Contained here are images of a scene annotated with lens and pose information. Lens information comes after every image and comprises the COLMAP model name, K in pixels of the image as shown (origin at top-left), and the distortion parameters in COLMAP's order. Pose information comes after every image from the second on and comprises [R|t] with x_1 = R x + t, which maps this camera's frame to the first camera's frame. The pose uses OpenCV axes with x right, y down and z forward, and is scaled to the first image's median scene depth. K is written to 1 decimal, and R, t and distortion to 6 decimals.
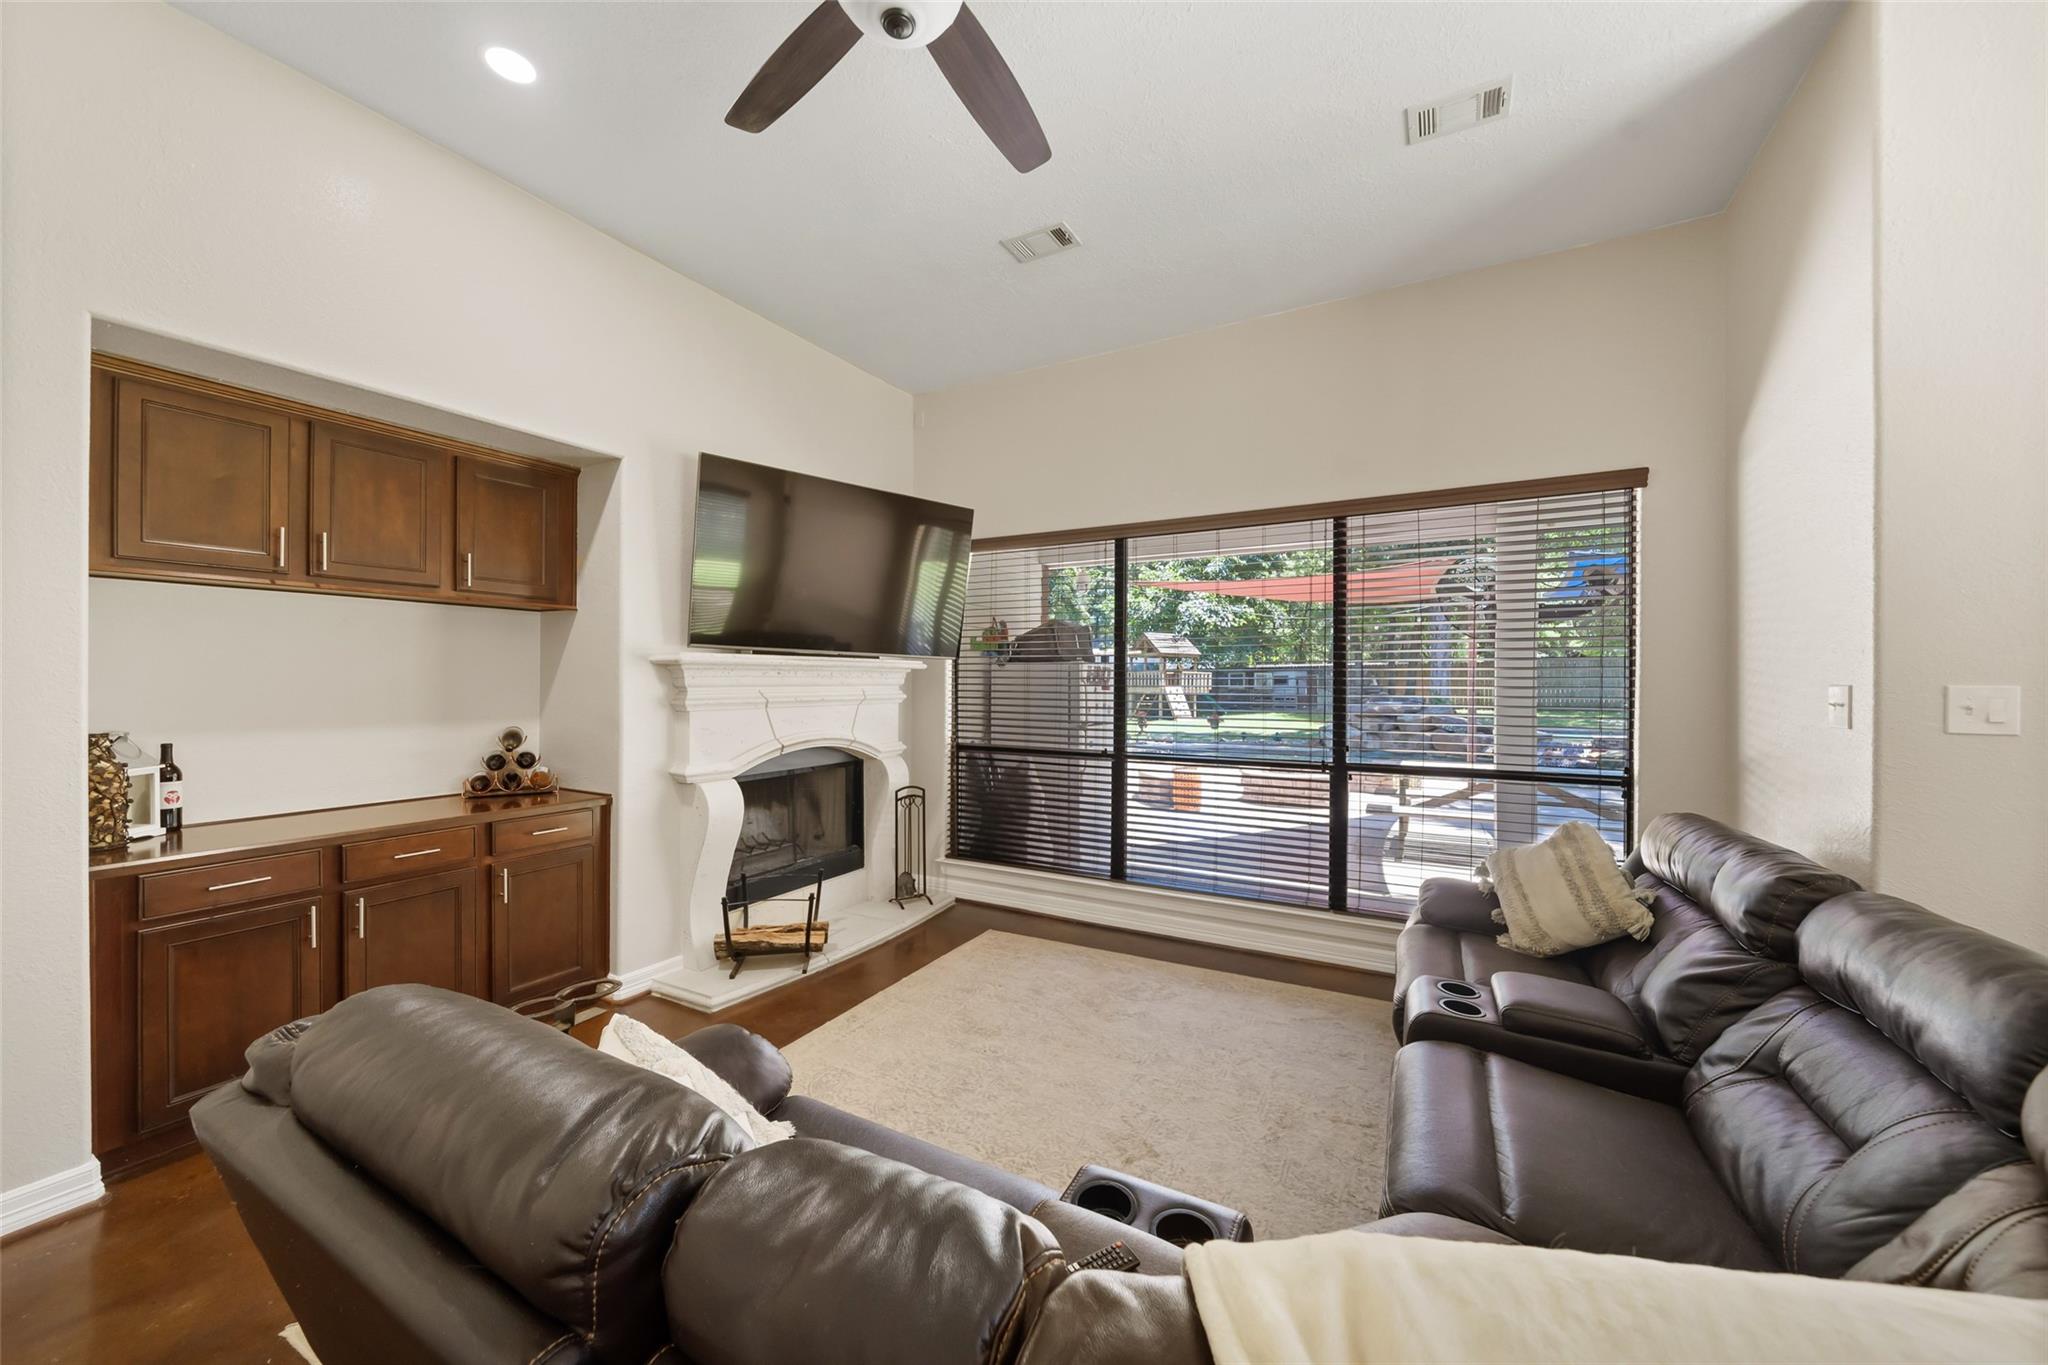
lens RADIAL K [[758.1, 0, 1038.5], [0, 758.1, 679.8], [0, 0, 1]] dist [0.001256, 0.000054]
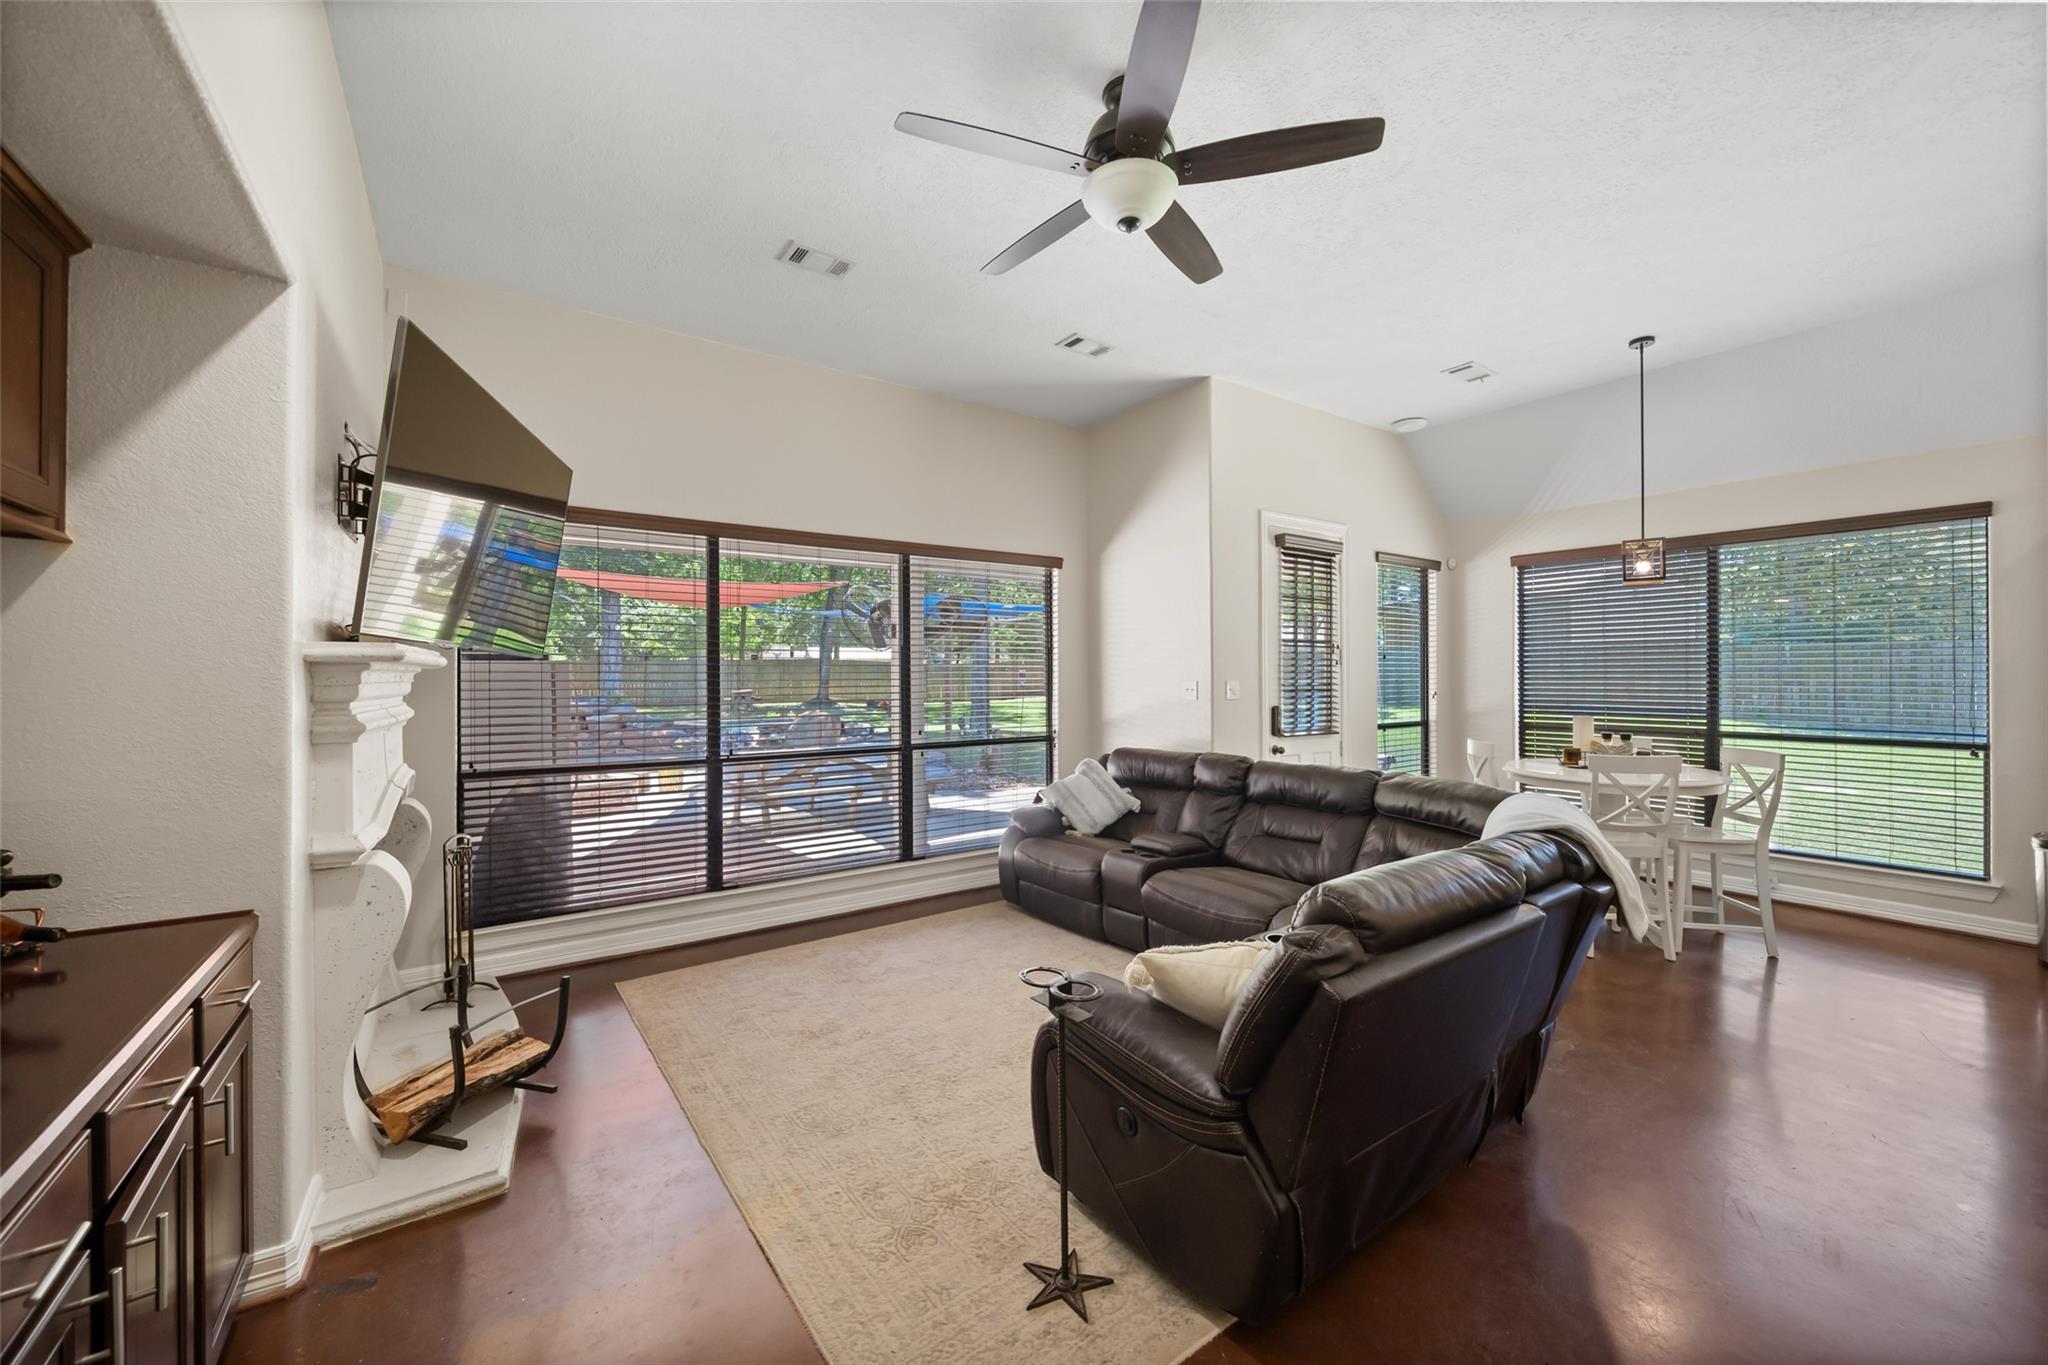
lens RADIAL K [[758.1, 0, 1043.3], [0, 758.1, 680.2], [0, 0, 1]] dist [0.001256, 0.000054]
pose [[0.431023, -0.008310, 0.902302, -0.759614], [0.006234, 0.999961, 0.006231, -0.007700], [-0.902319, 0.002939, 0.431058, 0.267267]]
